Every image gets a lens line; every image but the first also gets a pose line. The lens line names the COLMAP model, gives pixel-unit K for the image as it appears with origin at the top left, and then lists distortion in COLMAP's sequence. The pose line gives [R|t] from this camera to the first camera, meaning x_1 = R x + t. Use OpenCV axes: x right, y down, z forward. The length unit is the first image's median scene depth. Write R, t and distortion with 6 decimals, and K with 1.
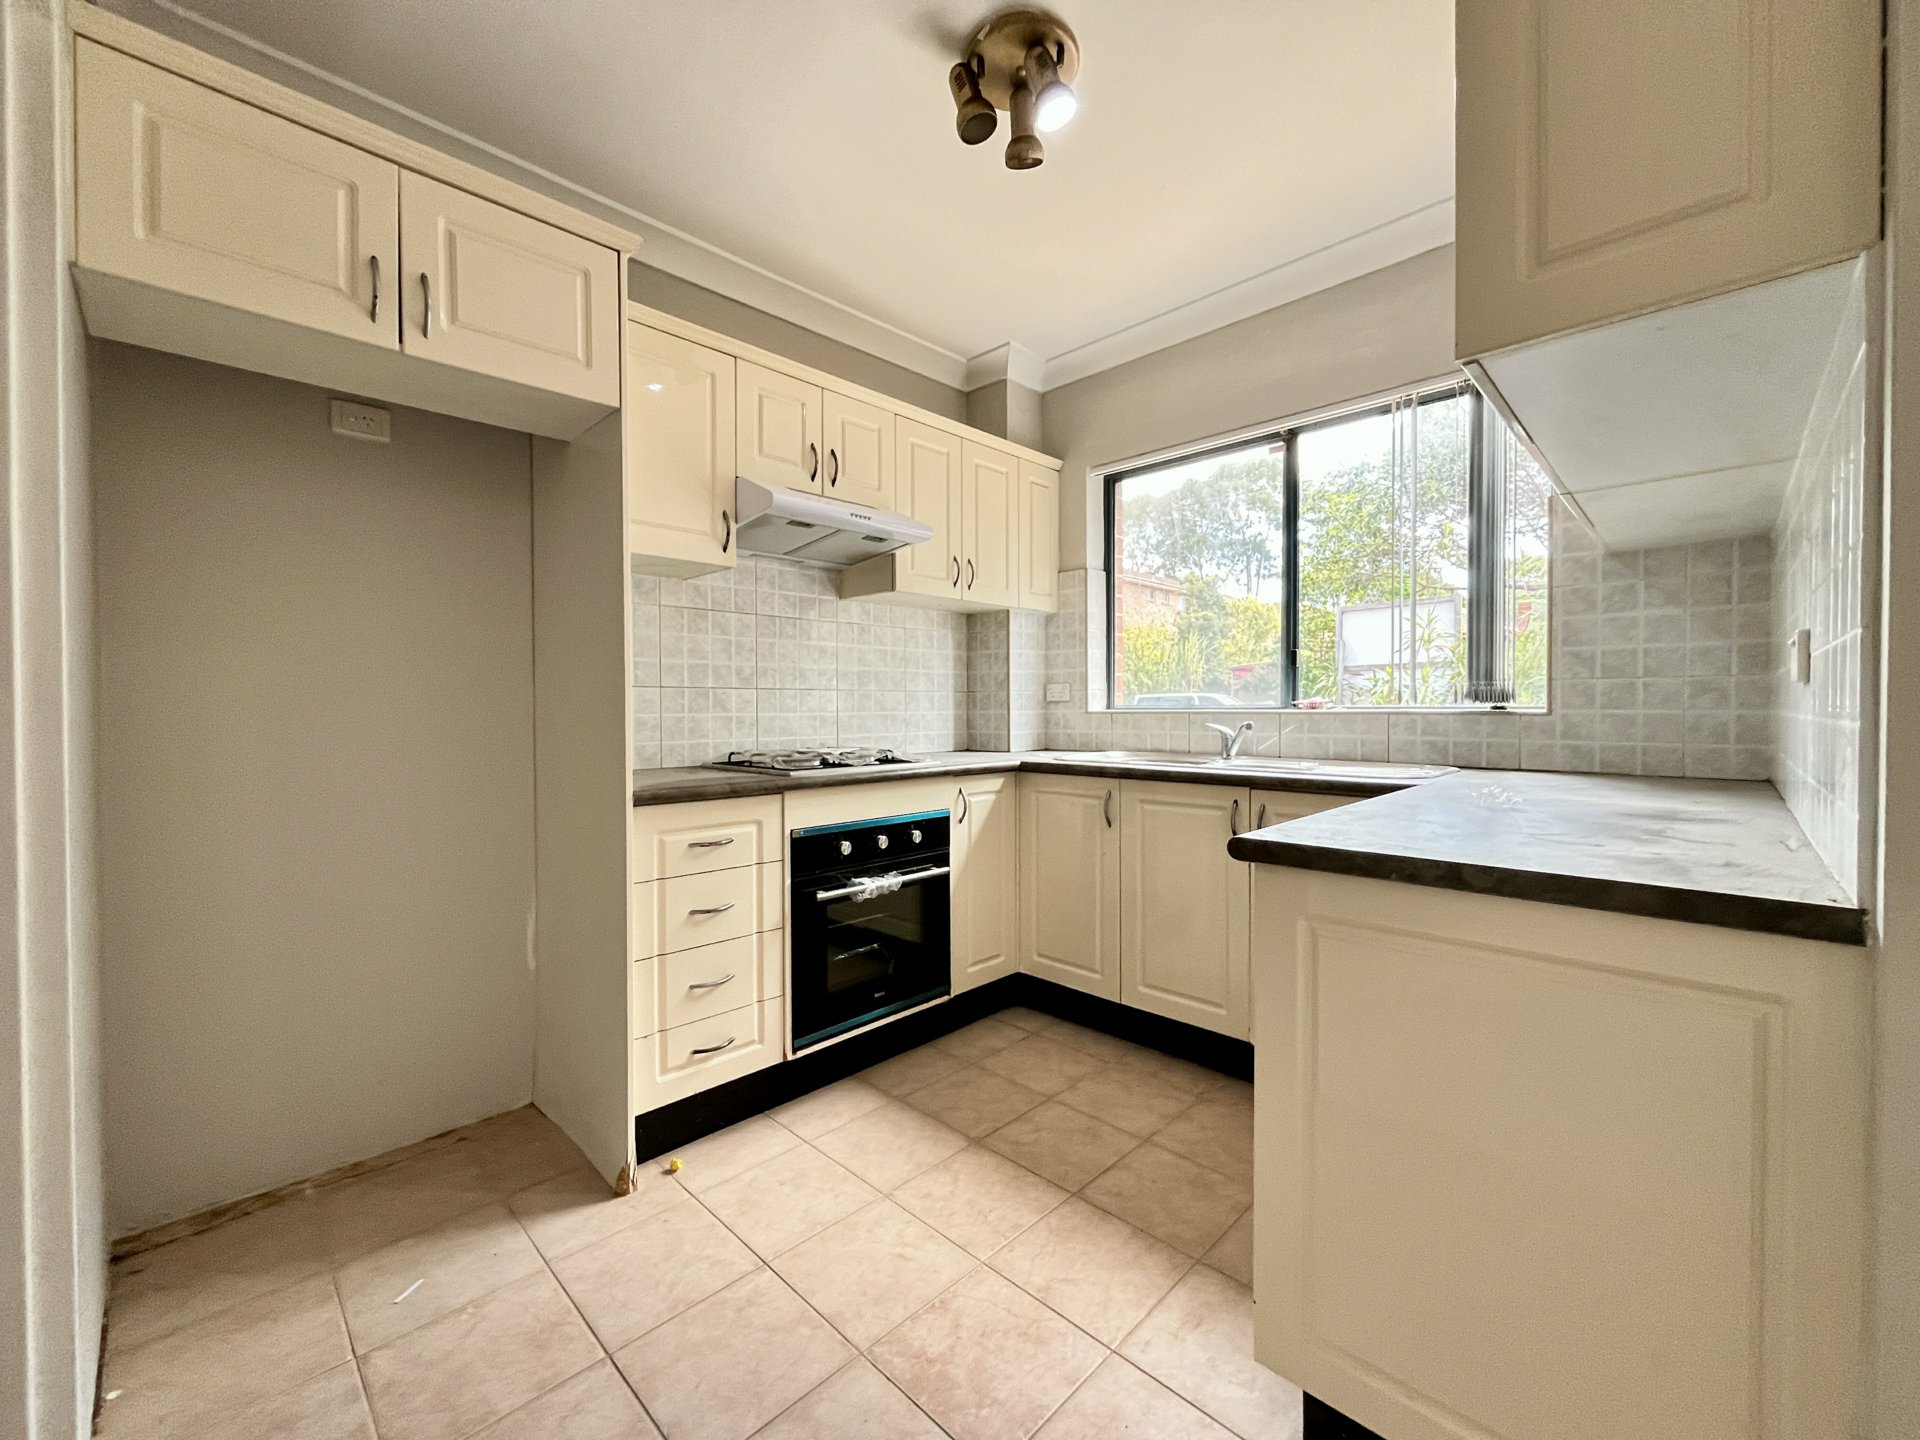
lens RADIAL K [[775.1, 0, 968.9], [0, 775.1, 719.0], [0, 0, 1]] dist [0.000014, 0.000000]
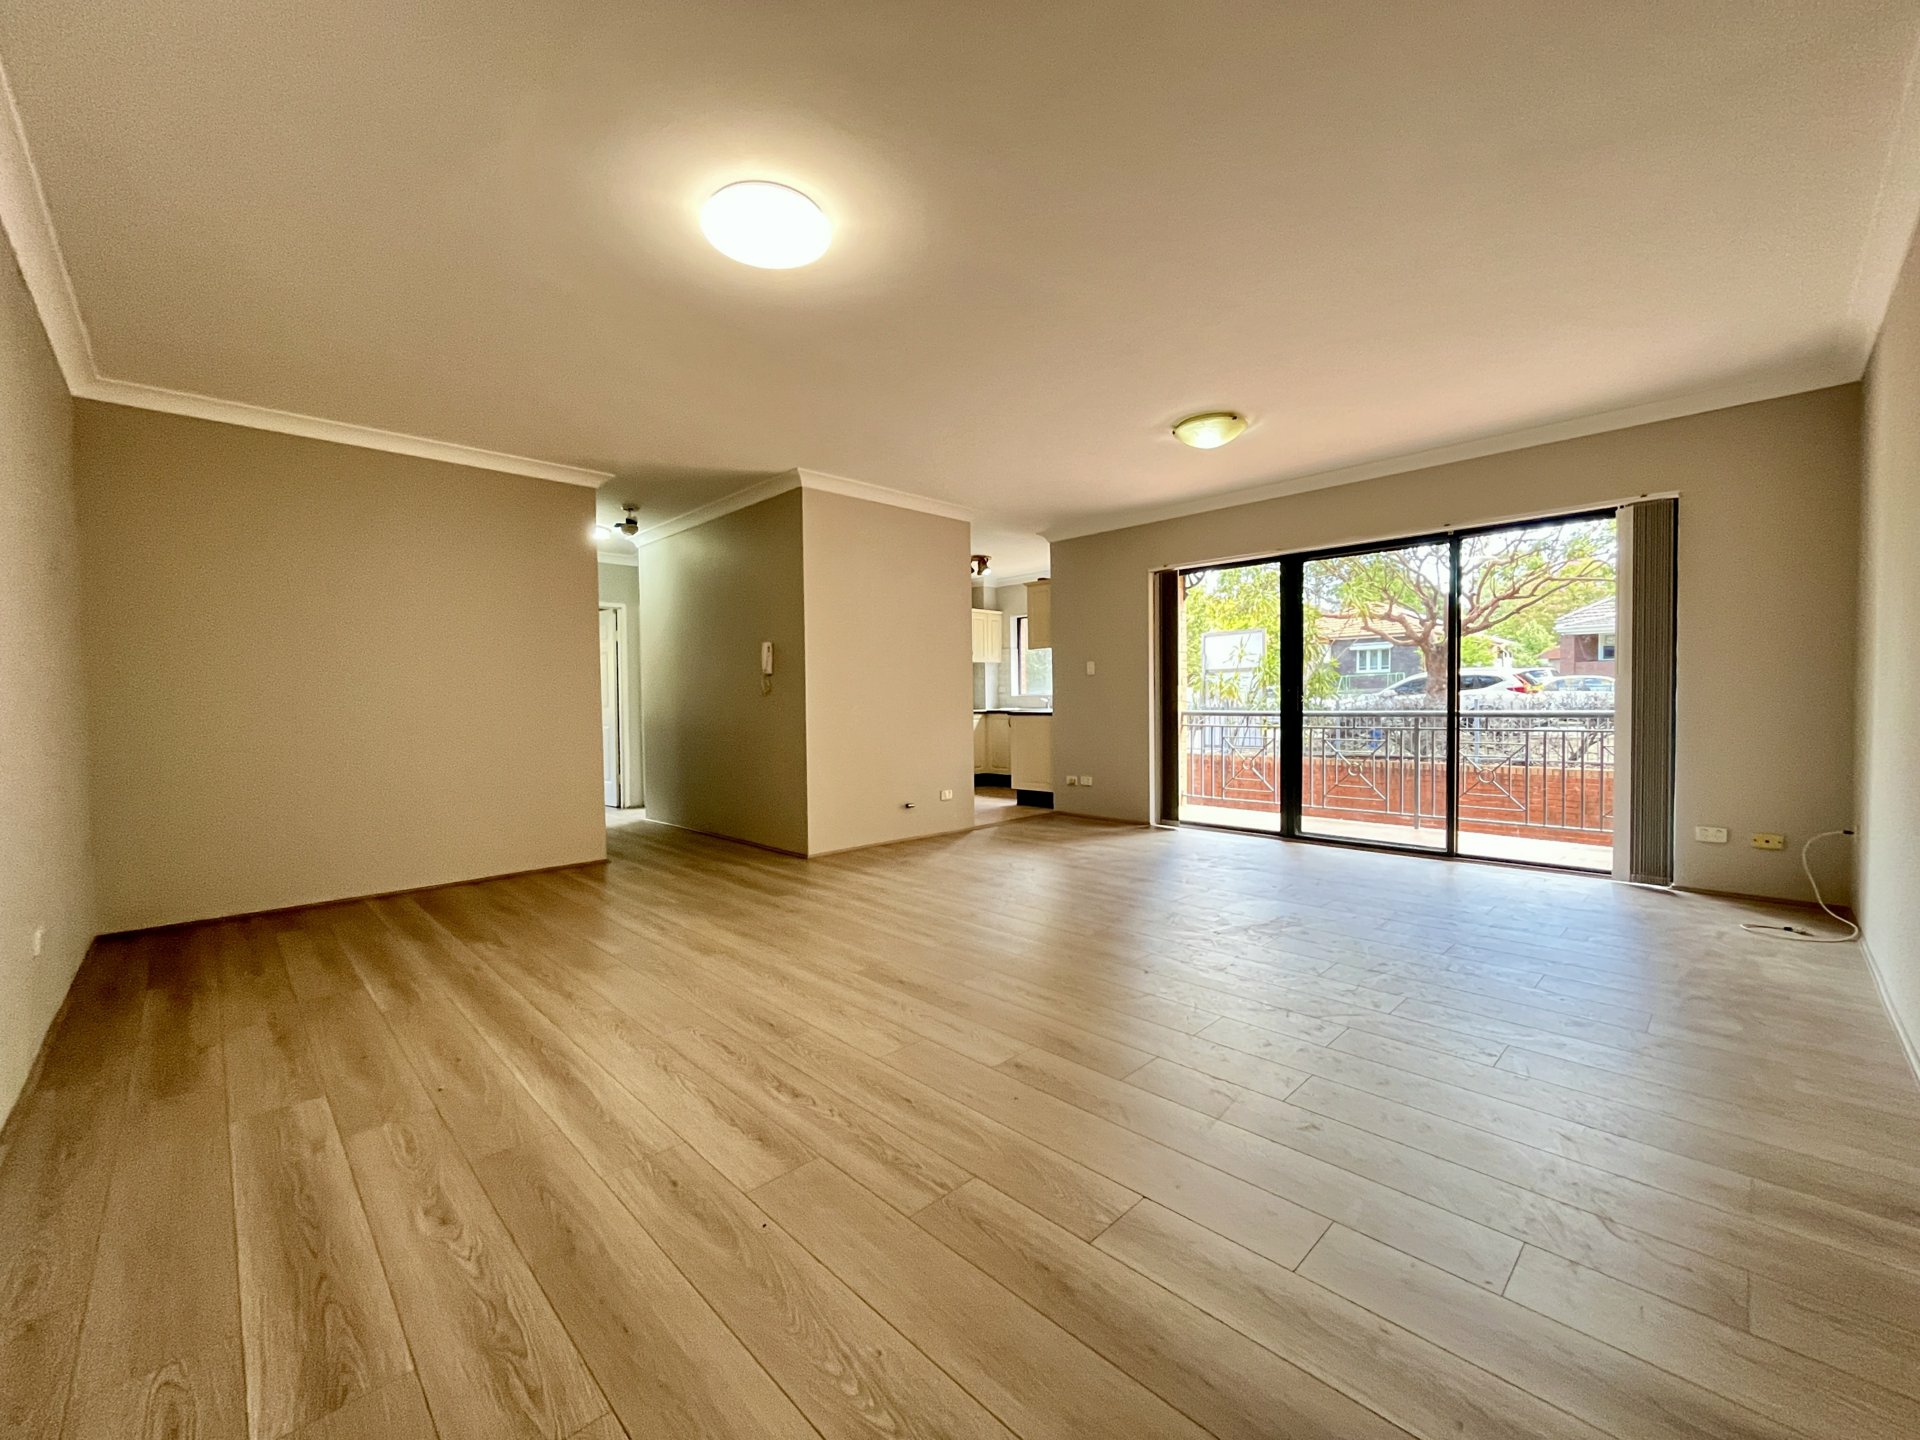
lens RADIAL K [[775.1, 0, 951.6], [0, 775.1, 716.1], [0, 0, 1]] dist [0.000014, 0.000000]
pose [[0.999927, -0.000843, -0.012088, -0.042627], [0.000944, 0.999965, 0.008368, 0.044499], [0.012081, -0.008379, 0.999892, -2.037938]]
